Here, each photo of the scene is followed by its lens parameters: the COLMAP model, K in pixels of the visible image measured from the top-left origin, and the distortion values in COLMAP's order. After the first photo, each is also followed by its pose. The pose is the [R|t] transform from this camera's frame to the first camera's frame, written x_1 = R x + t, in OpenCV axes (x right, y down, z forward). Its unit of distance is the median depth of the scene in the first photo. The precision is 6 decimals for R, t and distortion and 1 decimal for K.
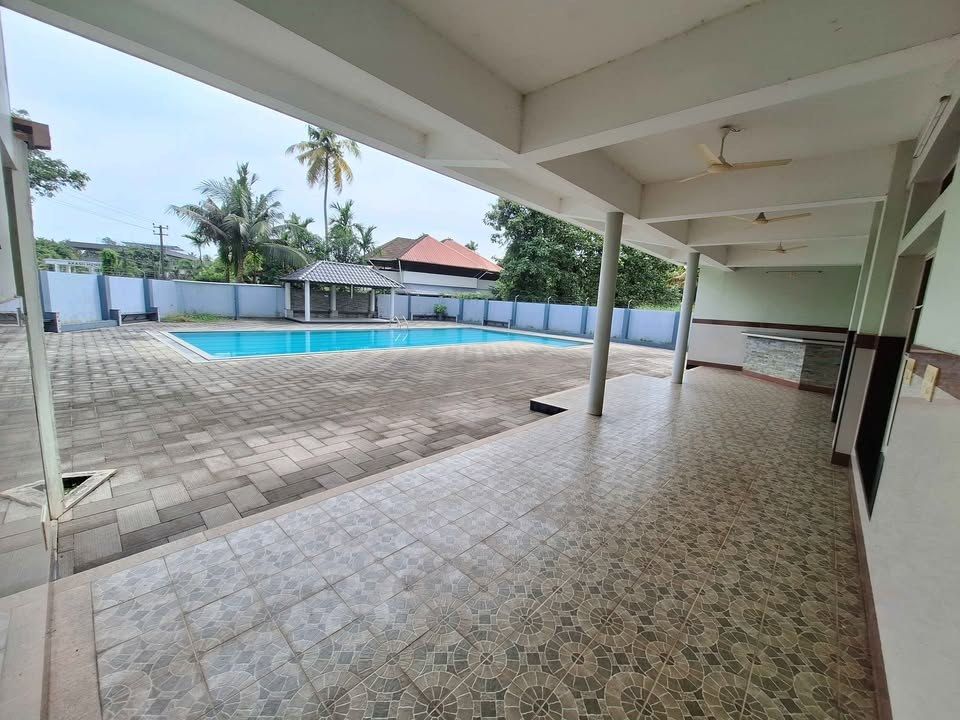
lens RADIAL K [[380.0, 0, 477.8], [0, 380.0, 359.4], [0, 0, 1]] dist [0.001837, 0.000037]
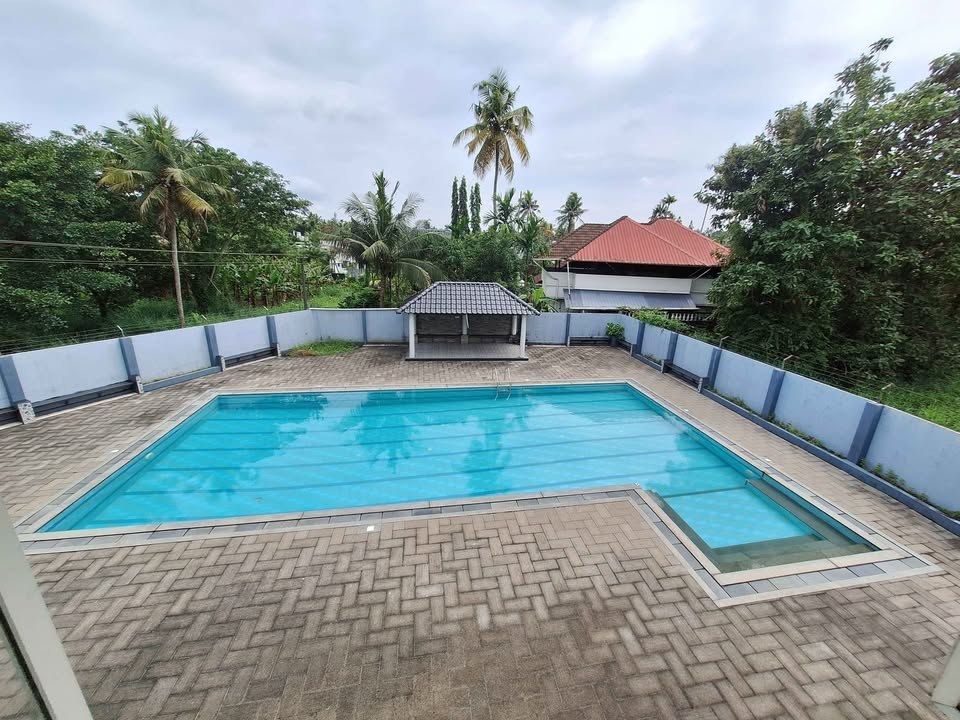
lens RADIAL K [[380.0, 0, 487.5], [0, 380.0, 357.6], [0, 0, 1]] dist [0.001837, 0.000037]
pose [[0.811639, 0.124160, -0.570813, 0.126584], [-0.072462, 0.991003, 0.112523, -0.153235], [0.579648, -0.049965, 0.813334, 0.298577]]
